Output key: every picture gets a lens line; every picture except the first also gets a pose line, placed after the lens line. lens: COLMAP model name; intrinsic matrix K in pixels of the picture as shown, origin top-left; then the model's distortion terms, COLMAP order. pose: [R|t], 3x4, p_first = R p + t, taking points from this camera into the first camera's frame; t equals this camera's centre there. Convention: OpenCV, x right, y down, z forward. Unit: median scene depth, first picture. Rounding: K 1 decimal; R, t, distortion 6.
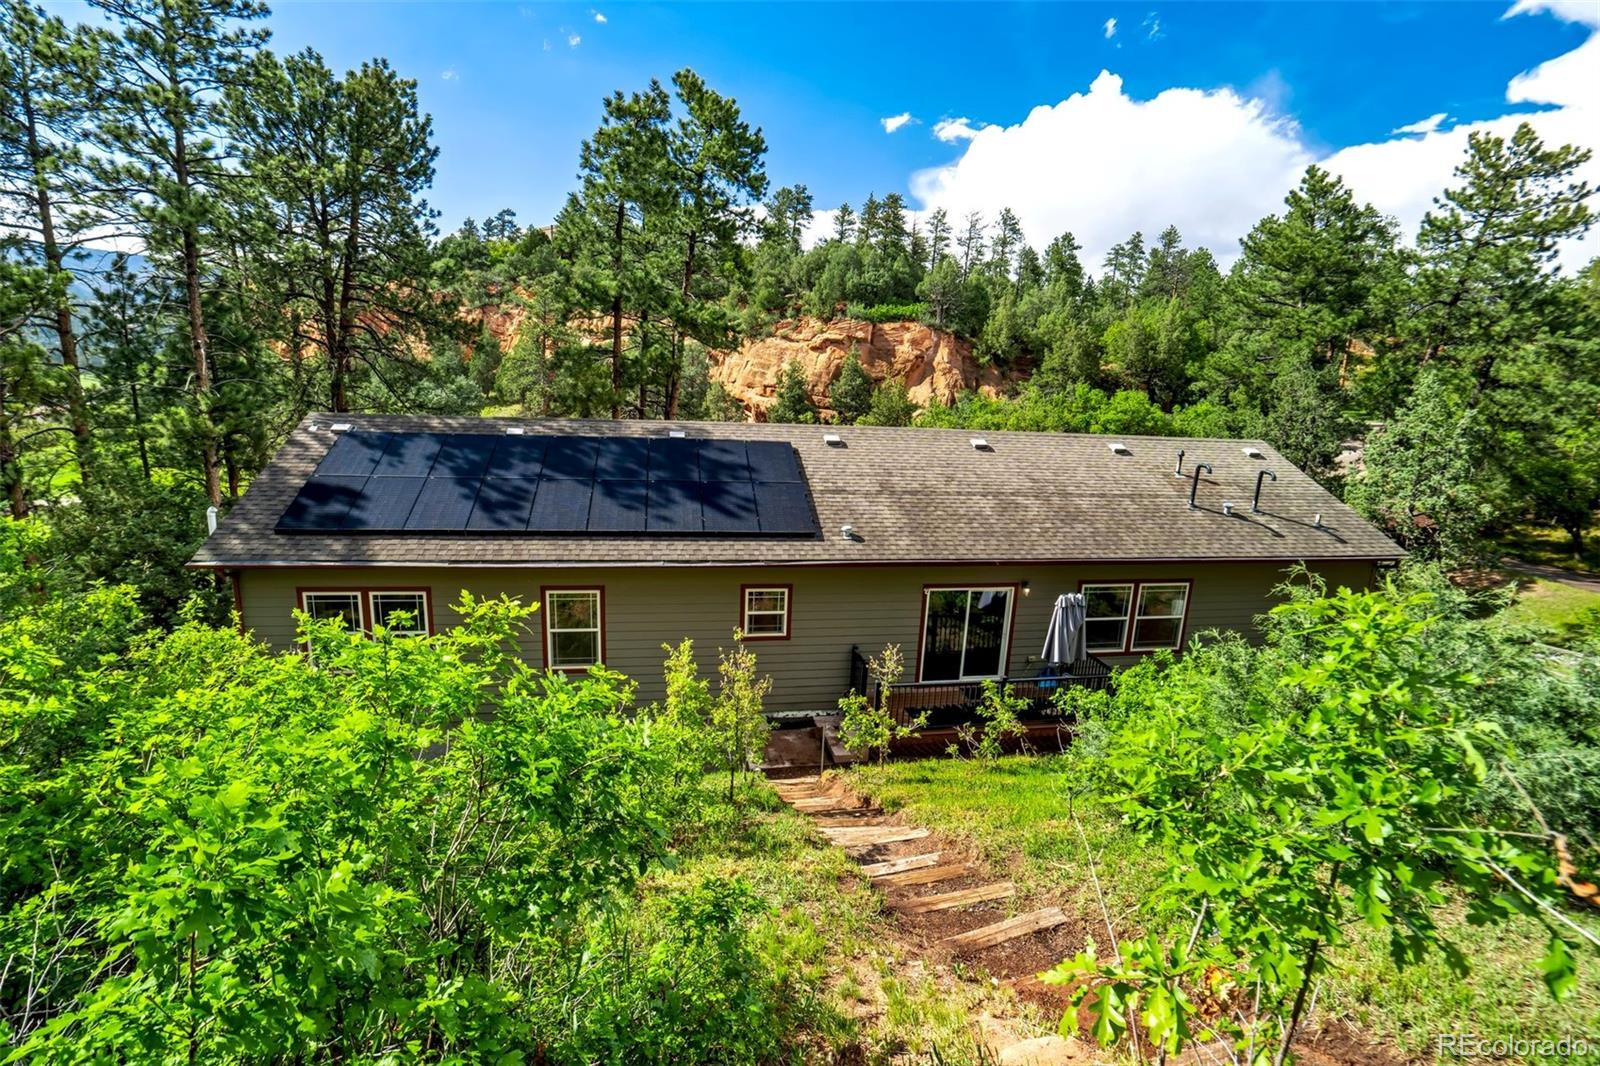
lens RADIAL K [[729.8, 0, 810.7], [0, 729.8, 509.5], [0, 0, 1]] dist [-0.039808, 0.014310]
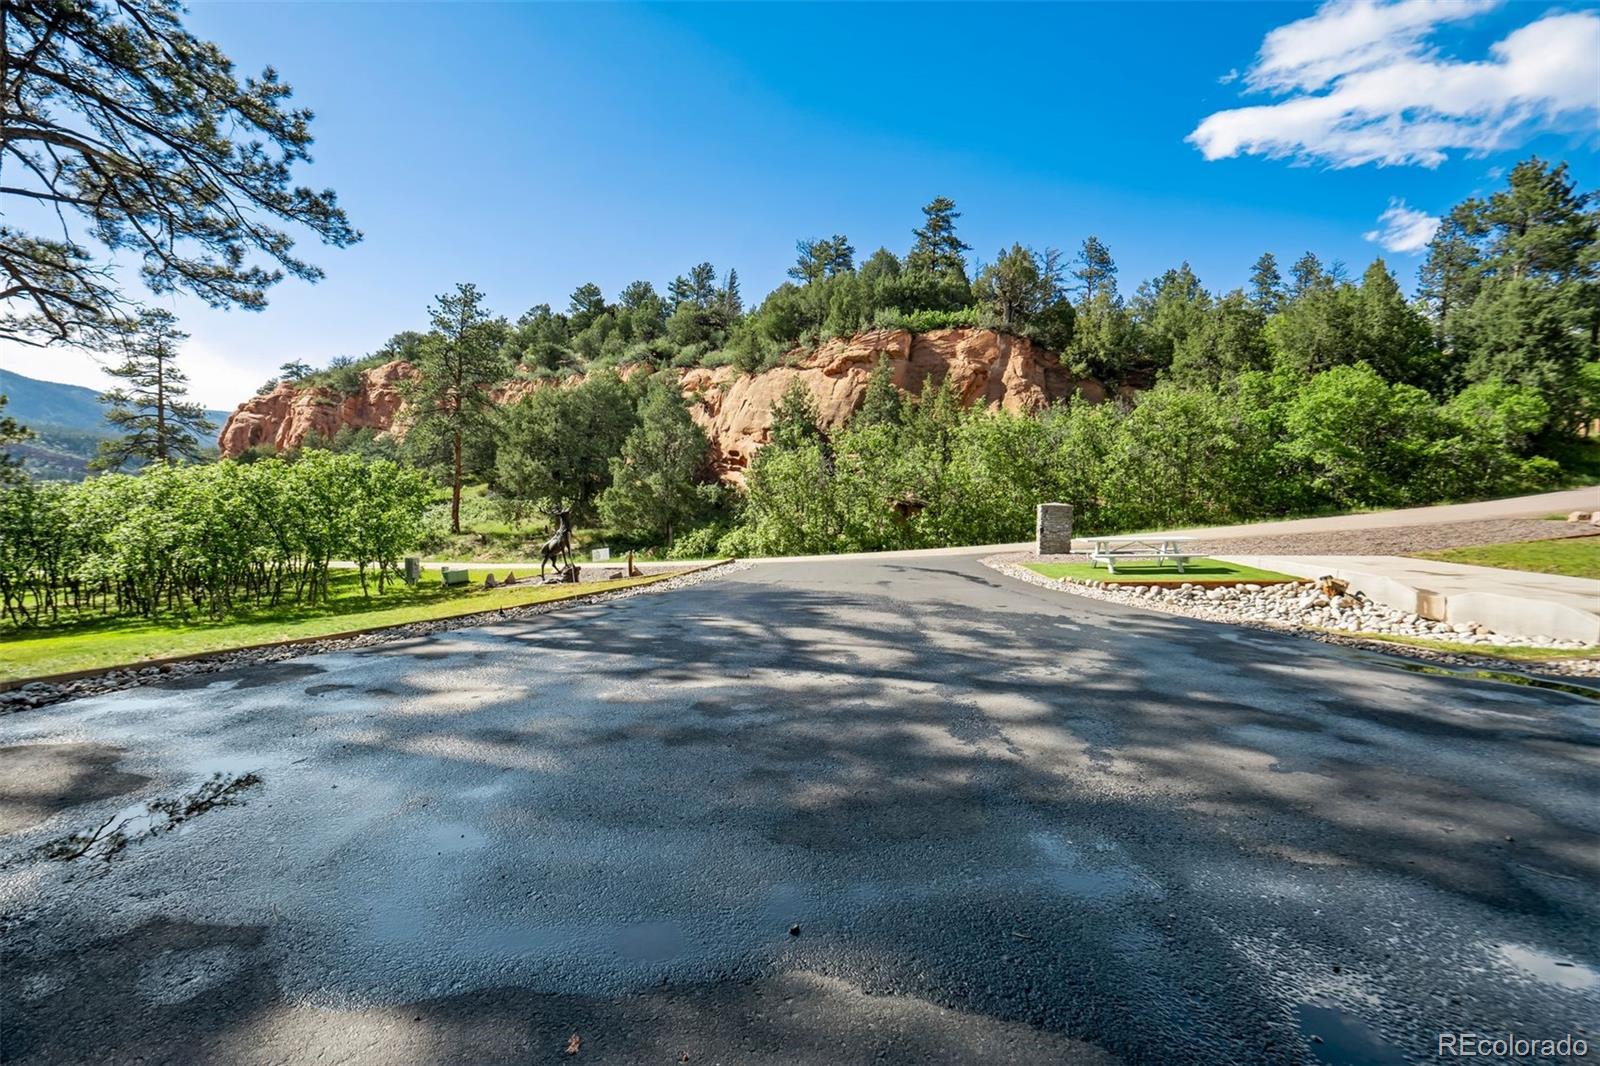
lens RADIAL K [[729.8, 0, 810.3], [0, 729.8, 529.7], [0, 0, 1]] dist [-0.039808, 0.014310]
pose [[0.993683, -0.018540, -0.110686, 0.062421], [0.000857, 0.987485, -0.157713, 0.043656], [0.112224, 0.156622, 0.981262, 0.327891]]
